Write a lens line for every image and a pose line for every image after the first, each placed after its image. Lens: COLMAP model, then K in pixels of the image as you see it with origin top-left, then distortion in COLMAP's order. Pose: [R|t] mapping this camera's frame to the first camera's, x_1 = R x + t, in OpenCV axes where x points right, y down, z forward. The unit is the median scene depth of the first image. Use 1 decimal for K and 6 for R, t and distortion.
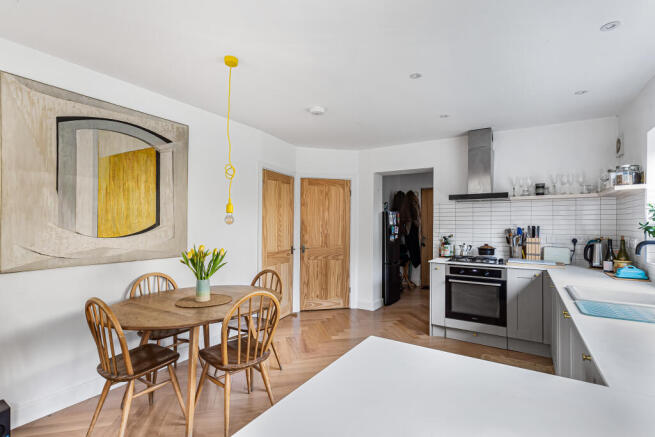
lens RADIAL K [[298.2, 0, 328.0], [0, 298.2, 221.2], [0, 0, 1]] dist [0.014077, -0.000512]
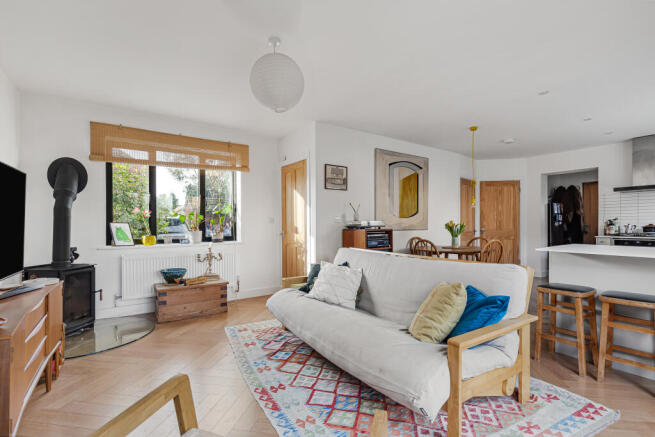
lens RADIAL K [[298.2, 0, 329.9], [0, 298.2, 227.1], [0, 0, 1]] dist [0.014077, -0.000512]
pose [[0.929805, -0.006732, -0.367990, -0.235561], [0.012686, 0.999825, 0.013765, 0.045006], [0.367833, -0.017467, 0.929728, -0.608377]]
